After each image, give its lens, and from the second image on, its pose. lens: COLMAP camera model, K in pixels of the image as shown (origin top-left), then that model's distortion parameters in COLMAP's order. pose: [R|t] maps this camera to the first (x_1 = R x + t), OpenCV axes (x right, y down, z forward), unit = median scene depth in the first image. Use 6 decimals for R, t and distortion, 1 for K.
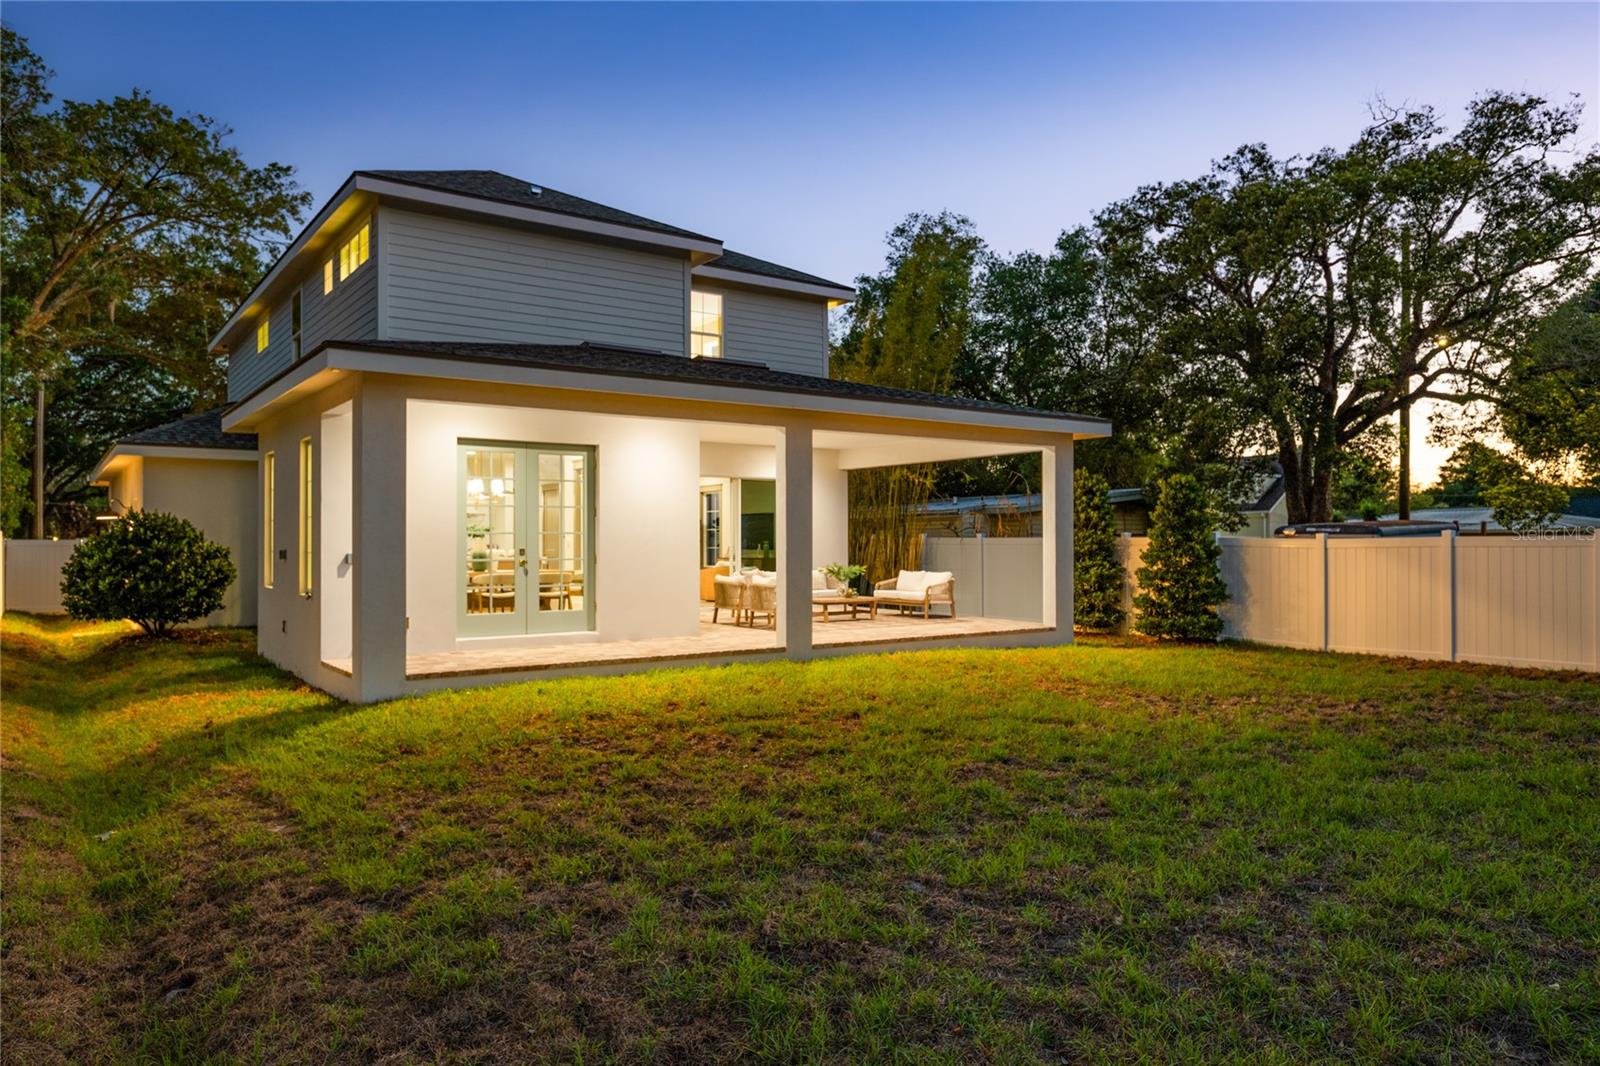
lens RADIAL K [[1056.0, 0, 800.0], [0, 1056.0, 533.0], [0, 0, 1]] dist [-0.001476, 0.000201]
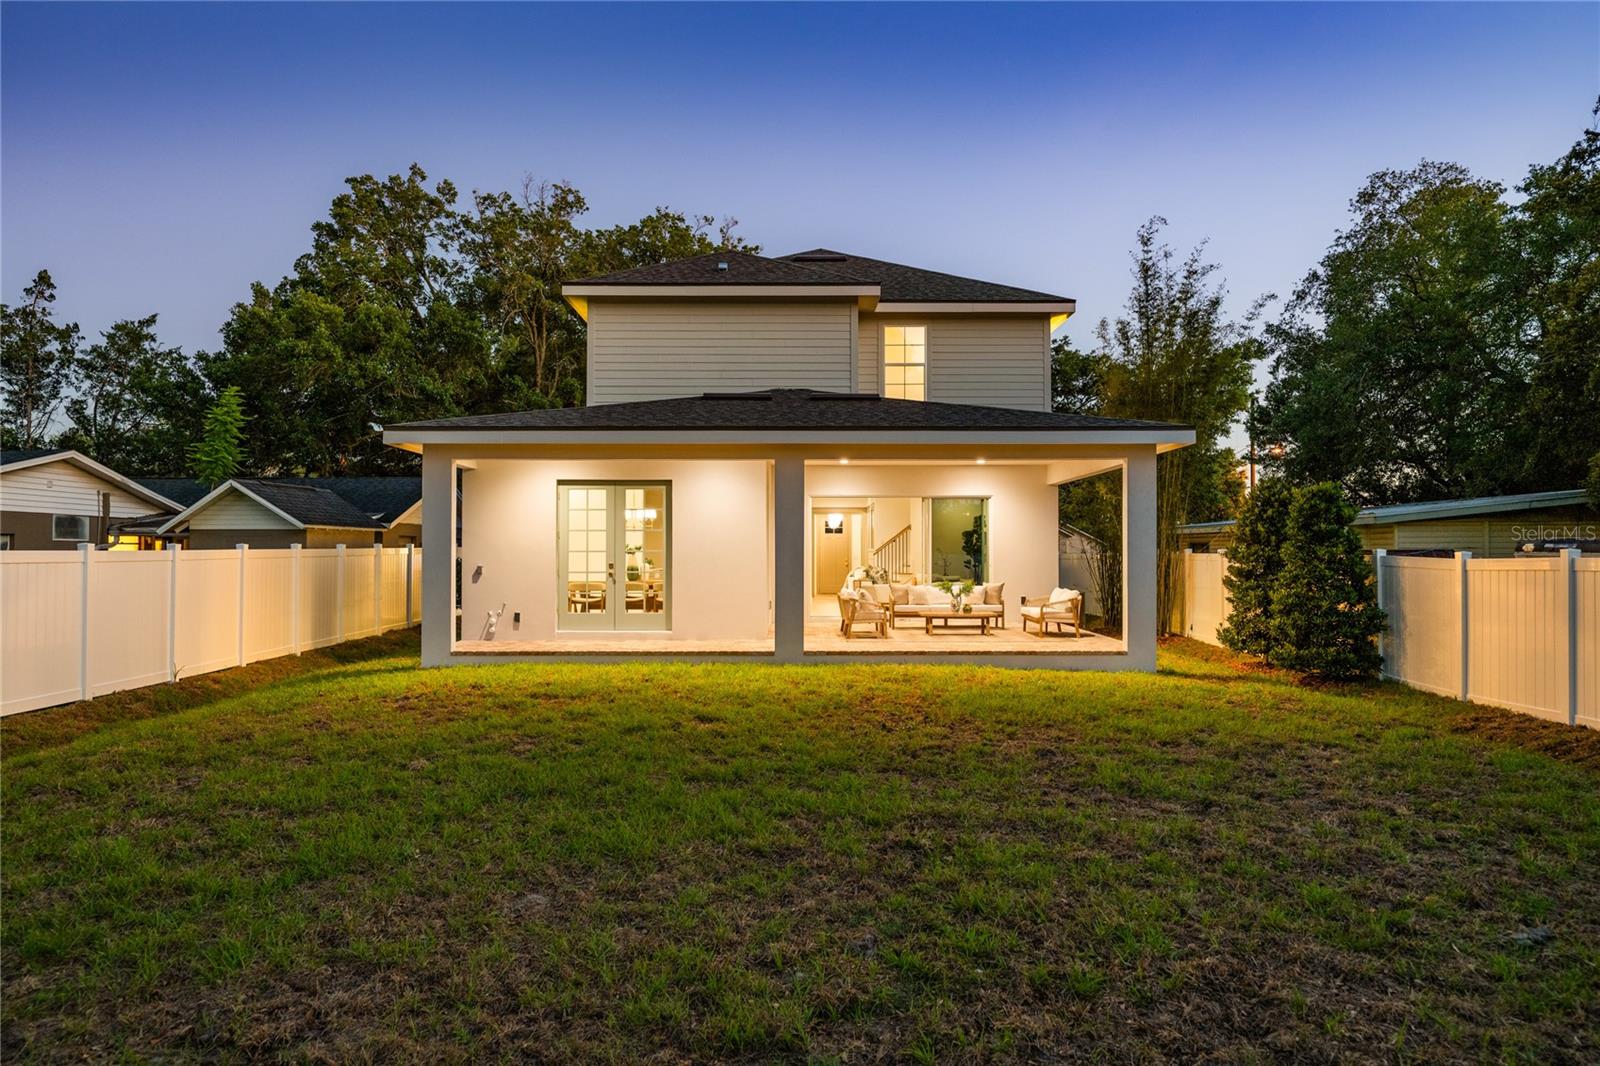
lens RADIAL K [[1056.0, 0, 800.0], [0, 1056.0, 533.0], [0, 0, 1]] dist [-0.001476, 0.000201]
pose [[0.818052, -0.006552, -0.575107, 0.545354], [0.001843, 0.999960, -0.008770, -0.008415], [0.575142, 0.006114, 0.818031, 0.065899]]
